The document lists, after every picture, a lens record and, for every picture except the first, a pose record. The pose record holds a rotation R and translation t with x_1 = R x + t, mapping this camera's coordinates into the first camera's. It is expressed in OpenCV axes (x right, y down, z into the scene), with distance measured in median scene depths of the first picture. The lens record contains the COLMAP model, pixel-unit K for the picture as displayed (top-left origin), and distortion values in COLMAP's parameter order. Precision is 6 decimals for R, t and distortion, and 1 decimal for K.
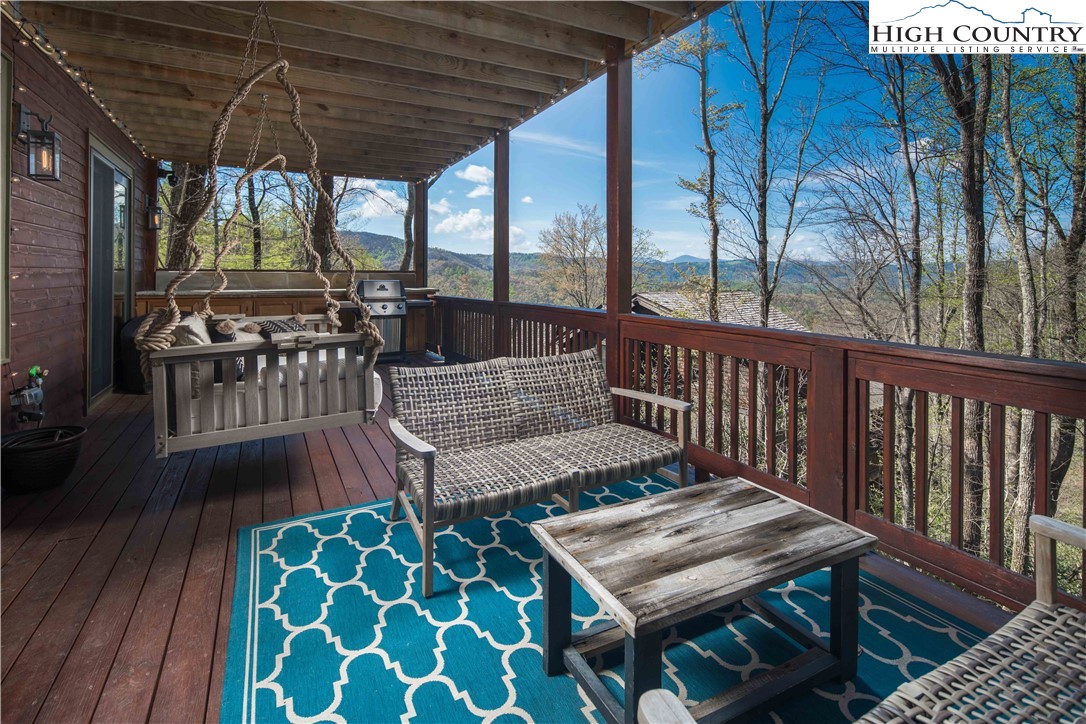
lens RADIAL K [[527.8, 0, 536.5], [0, 527.8, 280.7], [0, 0, 1]] dist [0.000847, -0.000131]
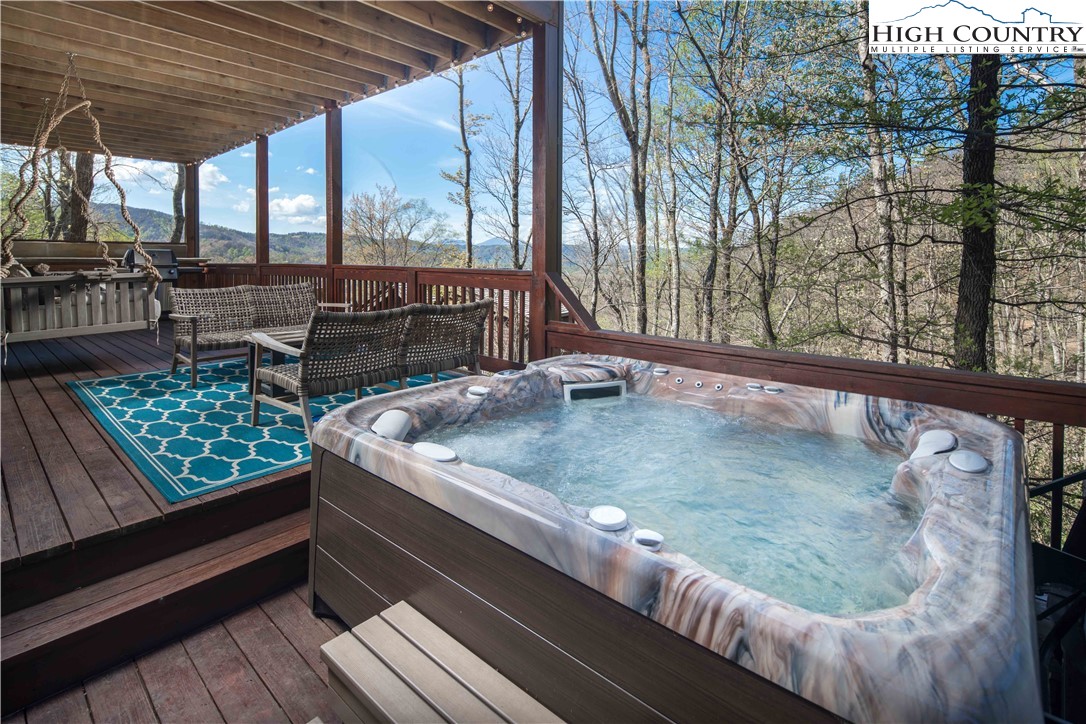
lens RADIAL K [[527.8, 0, 542.1], [0, 527.8, 265.8], [0, 0, 1]] dist [0.000847, -0.000131]
pose [[0.934001, -0.004594, 0.357241, 0.051903], [0.002572, 0.999978, 0.006134, 0.017232], [-0.357261, -0.004810, 0.933992, -0.219526]]
